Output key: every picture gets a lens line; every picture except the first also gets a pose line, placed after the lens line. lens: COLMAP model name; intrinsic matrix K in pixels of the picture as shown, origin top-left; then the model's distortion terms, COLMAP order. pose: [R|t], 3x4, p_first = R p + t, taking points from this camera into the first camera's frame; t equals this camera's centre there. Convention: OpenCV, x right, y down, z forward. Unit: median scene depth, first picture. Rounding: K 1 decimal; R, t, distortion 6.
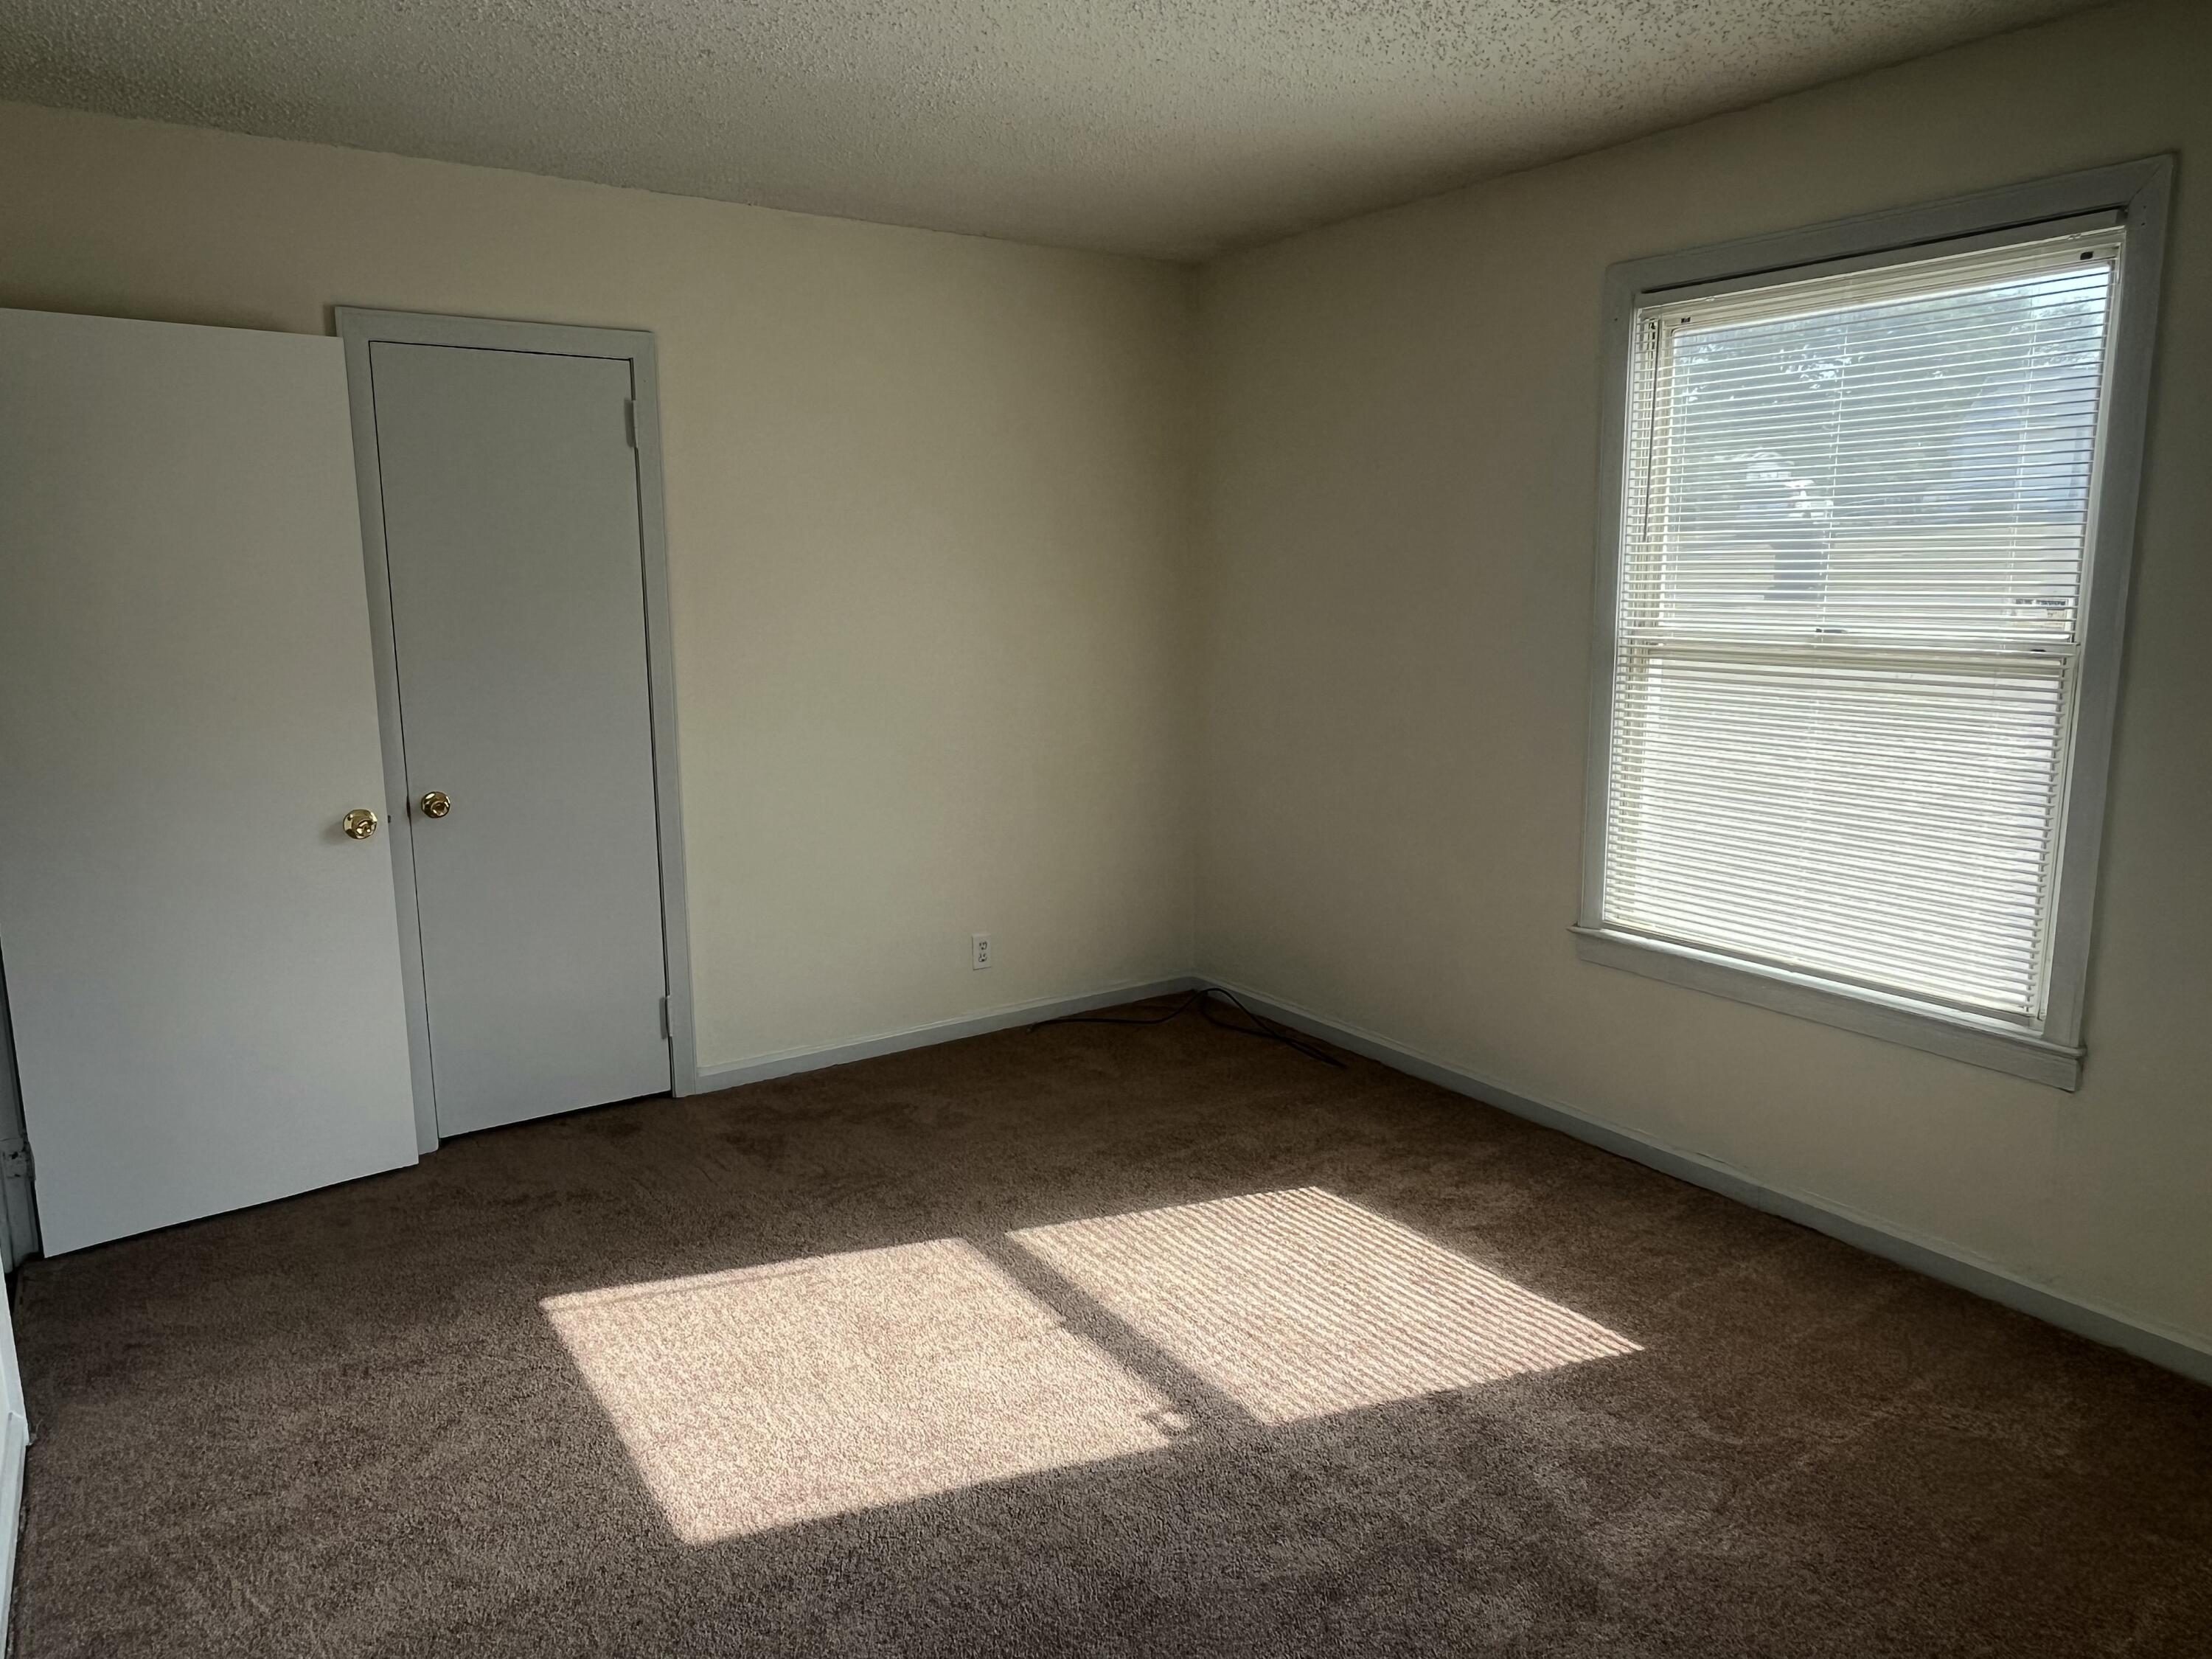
lens RADIAL K [[1416.1, 0, 1108.6], [0, 1416.1, 826.0], [0, 0, 1]] dist [-0.004514, 0.001765]
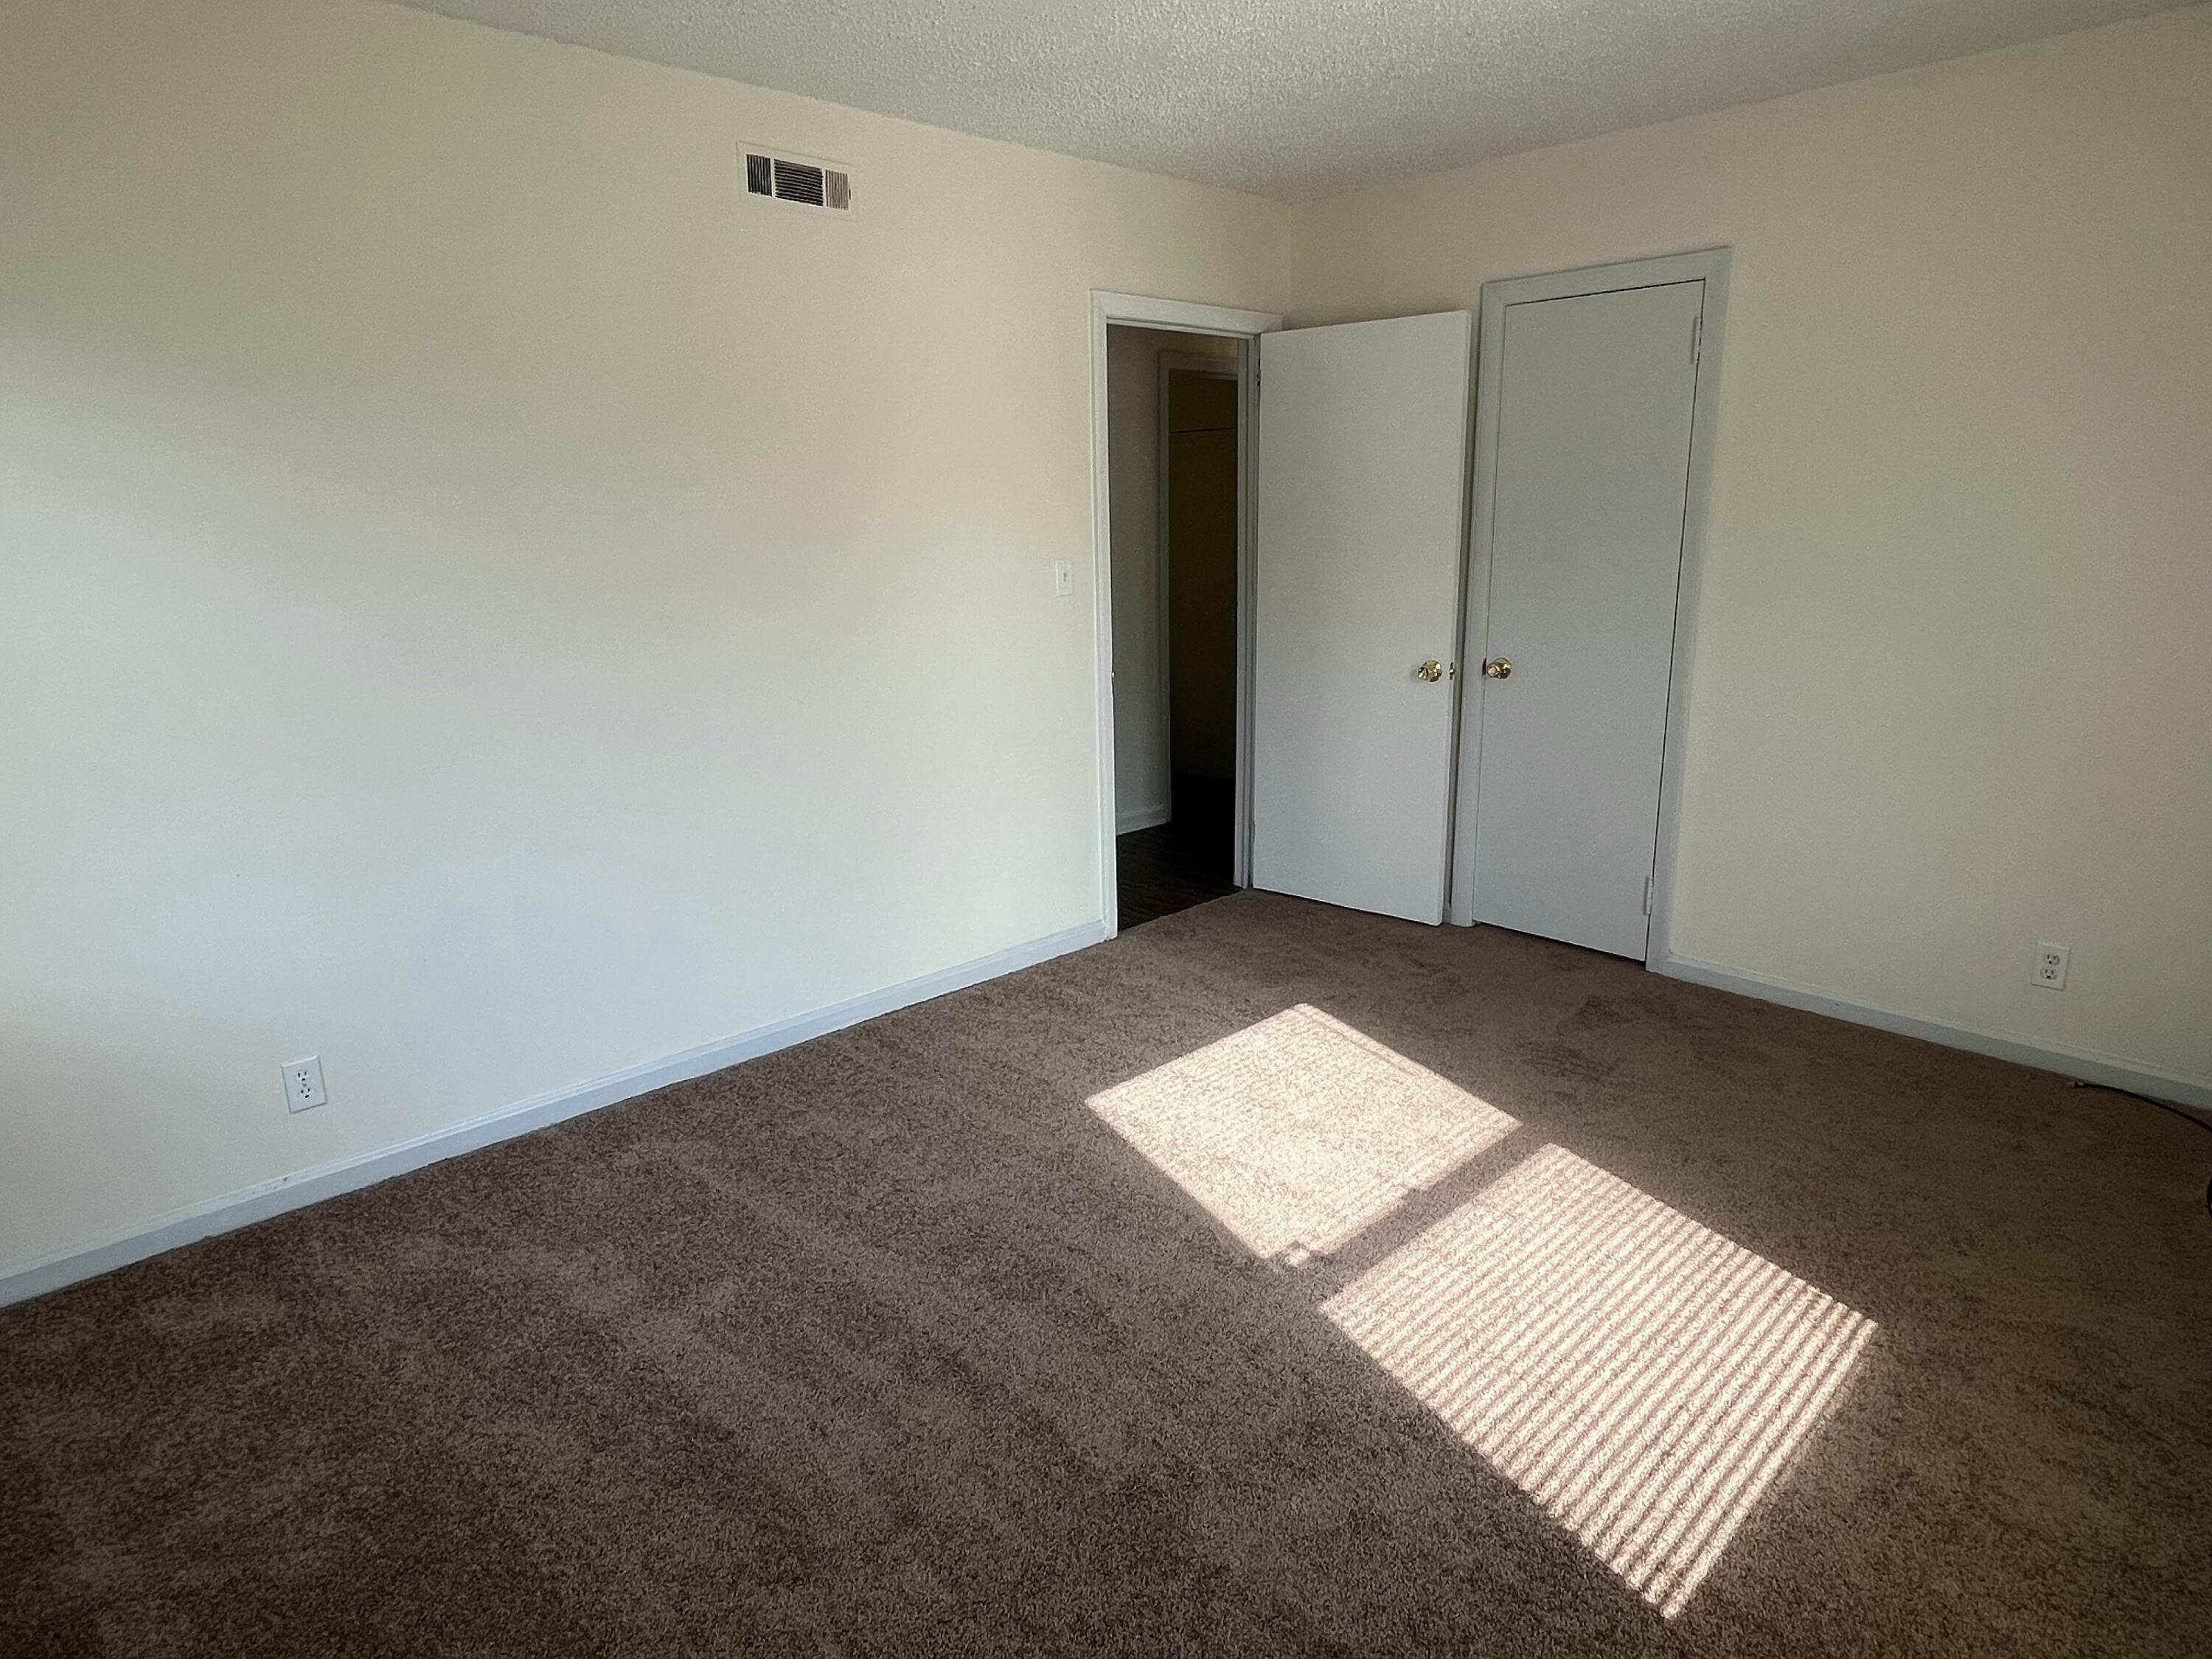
lens RADIAL K [[1307.0, 0, 1095.7], [0, 1307.0, 842.8], [0, 0, 1]] dist [-0.002297, -0.001574]
pose [[0.153453, 0.252537, -0.955341, 0.729891], [-0.161871, 0.960157, 0.227809, -0.082584], [0.974808, 0.119684, 0.188218, 0.479853]]
